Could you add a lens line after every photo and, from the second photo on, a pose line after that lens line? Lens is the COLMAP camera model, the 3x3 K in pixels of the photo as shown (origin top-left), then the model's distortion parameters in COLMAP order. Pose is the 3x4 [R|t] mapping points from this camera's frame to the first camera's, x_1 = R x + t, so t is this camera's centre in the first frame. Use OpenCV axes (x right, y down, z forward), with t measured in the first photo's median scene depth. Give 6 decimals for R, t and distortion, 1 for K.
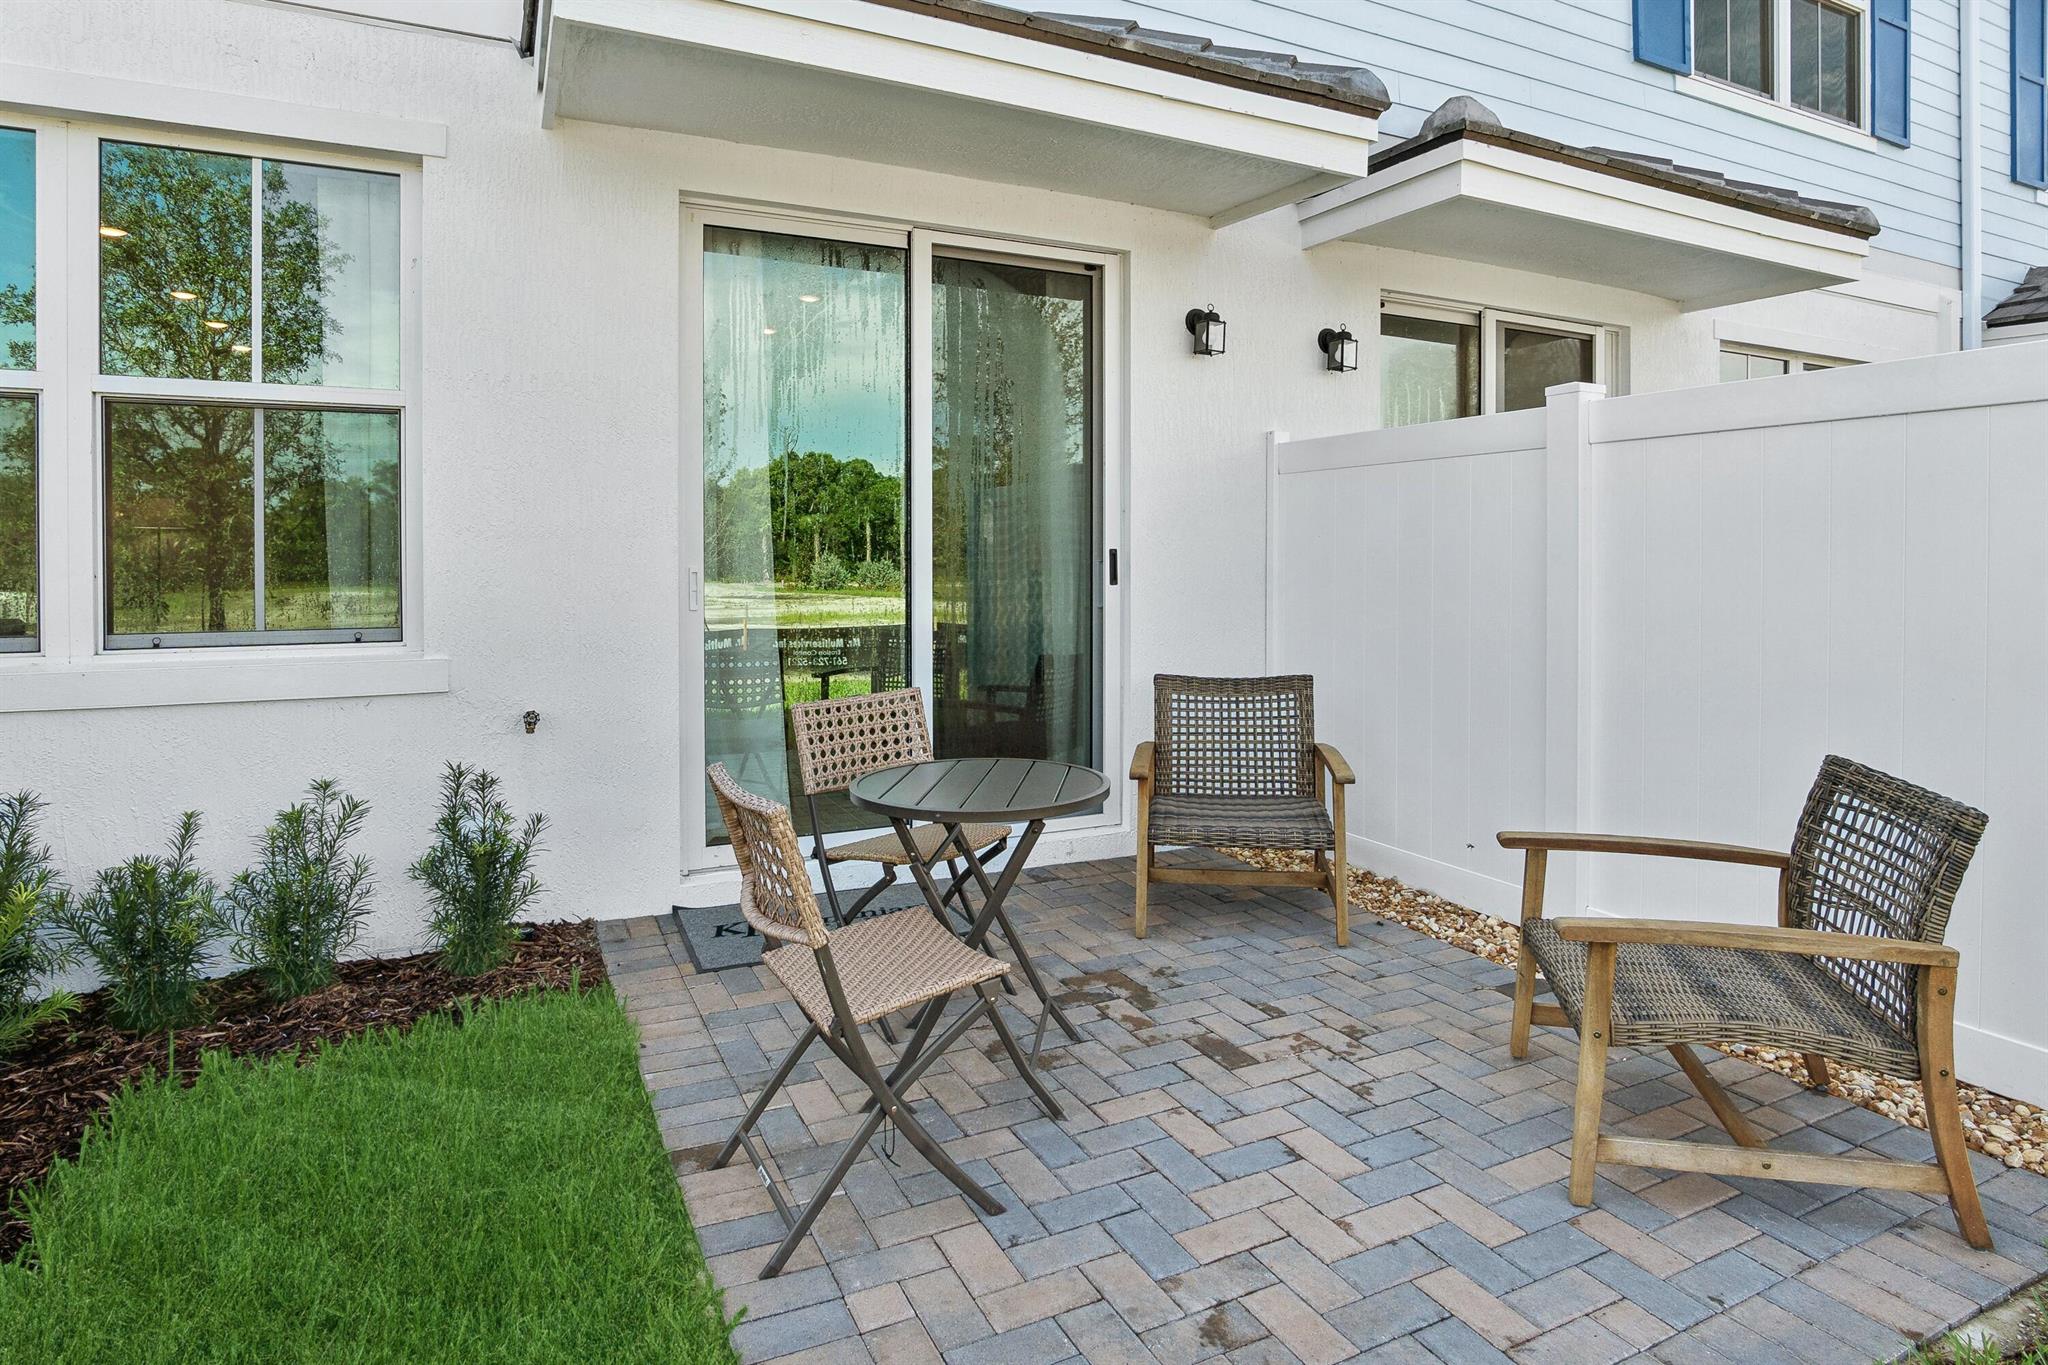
lens RADIAL K [[1129.7, 0, 1023.0], [0, 1129.7, 554.5], [0, 0, 1]] dist [-0.031304, 0.002175]
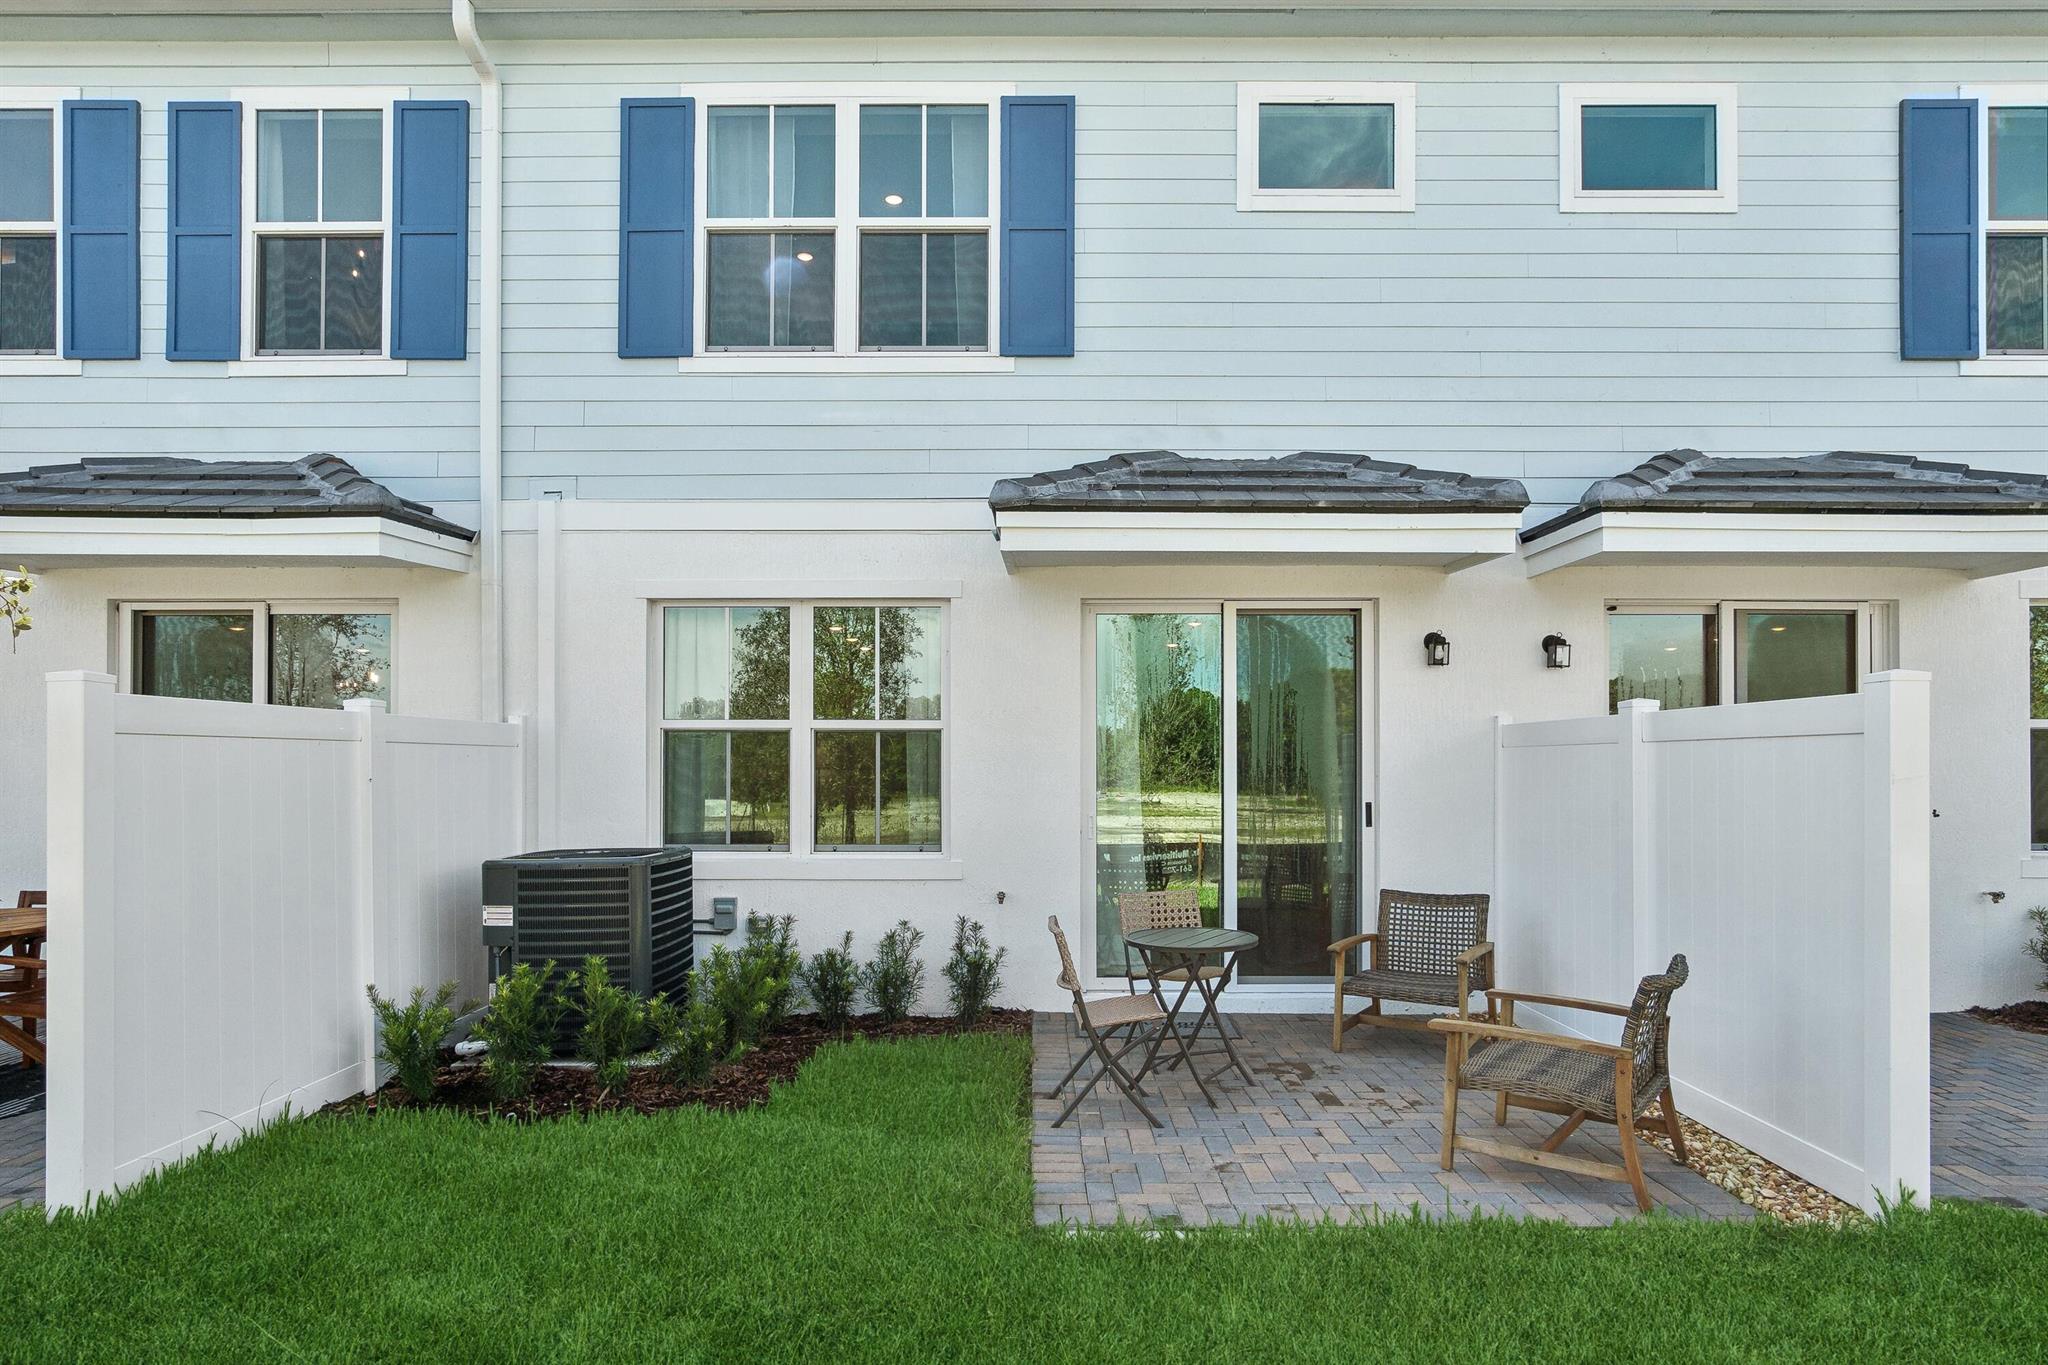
lens RADIAL K [[1092.1, 0, 1023.6], [0, 1092.1, 673.3], [0, 0, 1]] dist [-0.023666, 0.004716]
pose [[0.894635, -0.038747, -0.445115, 0.443356], [0.000764, 0.996364, -0.085199, -0.072460], [0.446798, 0.075882, 0.891411, -0.669204]]
